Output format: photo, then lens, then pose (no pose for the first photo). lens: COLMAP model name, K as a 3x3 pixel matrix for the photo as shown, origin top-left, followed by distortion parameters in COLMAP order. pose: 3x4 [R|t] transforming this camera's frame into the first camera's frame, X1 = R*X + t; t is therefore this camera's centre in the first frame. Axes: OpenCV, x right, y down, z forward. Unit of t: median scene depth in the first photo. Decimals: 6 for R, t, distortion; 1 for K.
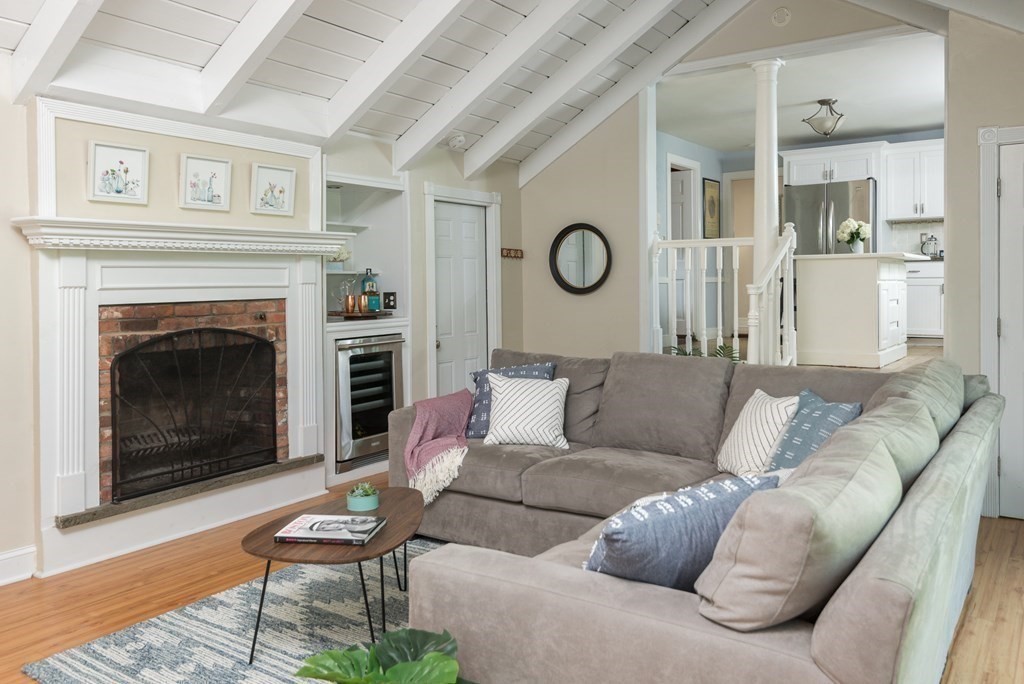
lens RADIAL K [[811.5, 0, 512.7], [0, 811.5, 291.4], [0, 0, 1]] dist [0.026190, 0.012604]
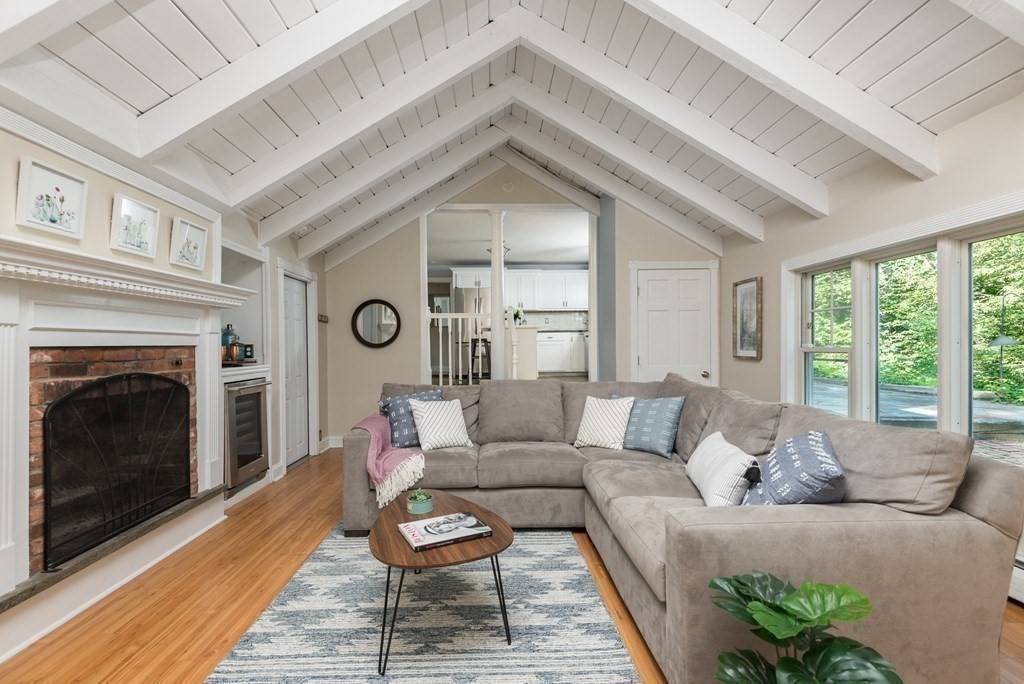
lens RADIAL K [[479.3, 0, 509.0], [0, 479.3, 344.7], [0, 0, 1]] dist [0.017731, -0.004048]
pose [[0.805686, 0.001747, 0.592341, -0.376826], [0.012214, 0.999734, -0.019562, 0.028955], [-0.592218, 0.022995, 0.805450, 0.263933]]
